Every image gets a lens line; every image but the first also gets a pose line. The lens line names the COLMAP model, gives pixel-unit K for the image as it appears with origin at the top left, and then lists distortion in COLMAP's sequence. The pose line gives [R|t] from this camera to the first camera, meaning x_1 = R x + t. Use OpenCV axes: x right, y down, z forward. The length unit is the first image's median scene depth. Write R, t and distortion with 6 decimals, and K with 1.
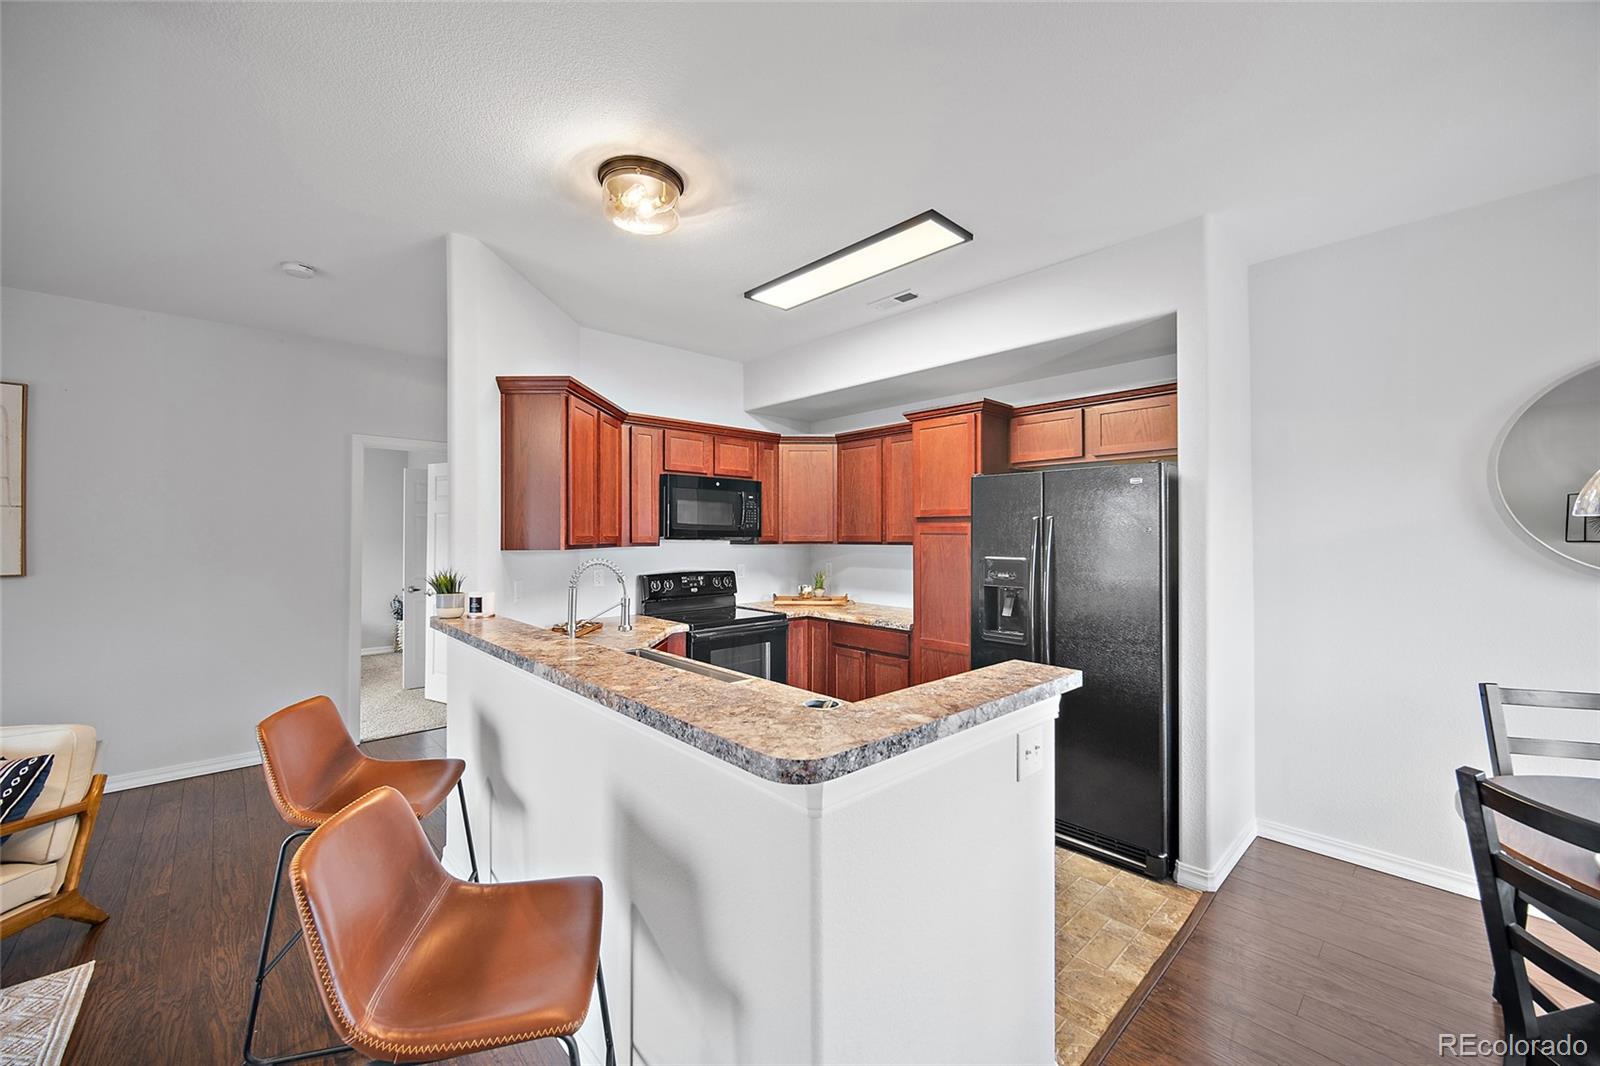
lens RADIAL K [[626.8, 0, 800.1], [0, 626.8, 526.4], [0, 0, 1]] dist [-0.005922, 0.002942]
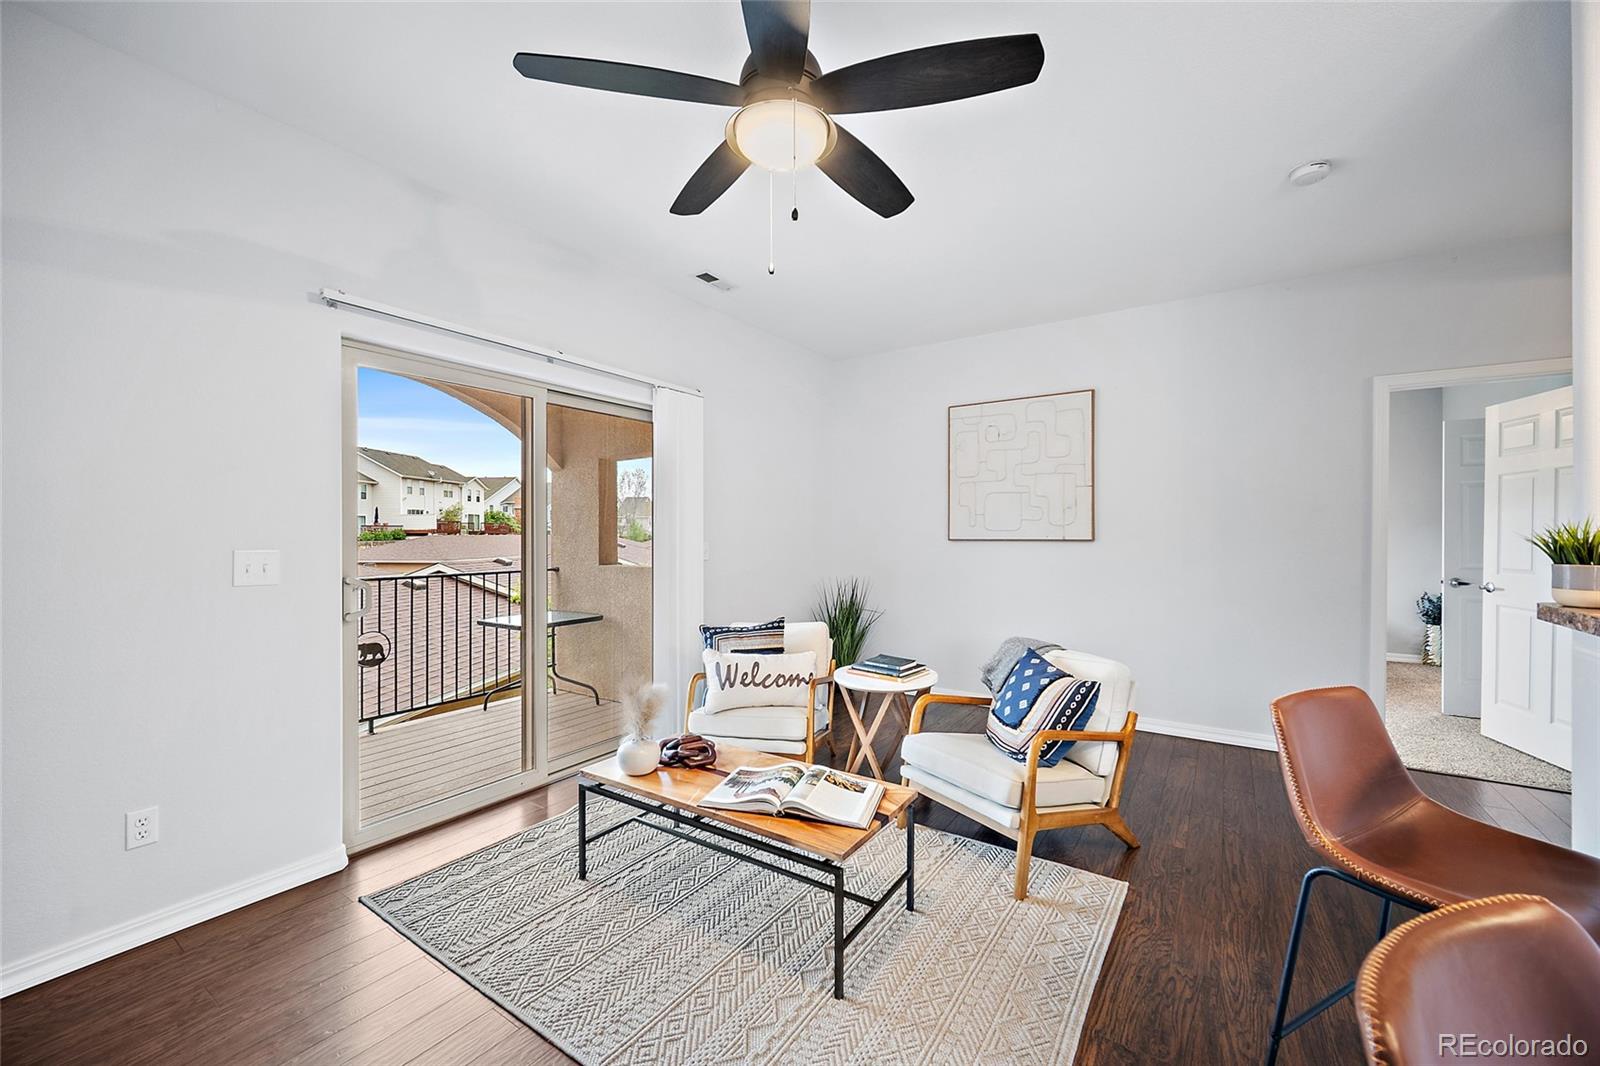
lens RADIAL K [[635.2, 0, 809.5], [0, 635.2, 537.7], [0, 0, 1]] dist [-0.003043, -0.000351]
pose [[0.236813, 0.009117, -0.971512, -0.197773], [0.011367, 0.999862, 0.012154, 0.079345], [0.971489, -0.013921, 0.236677, 0.212104]]
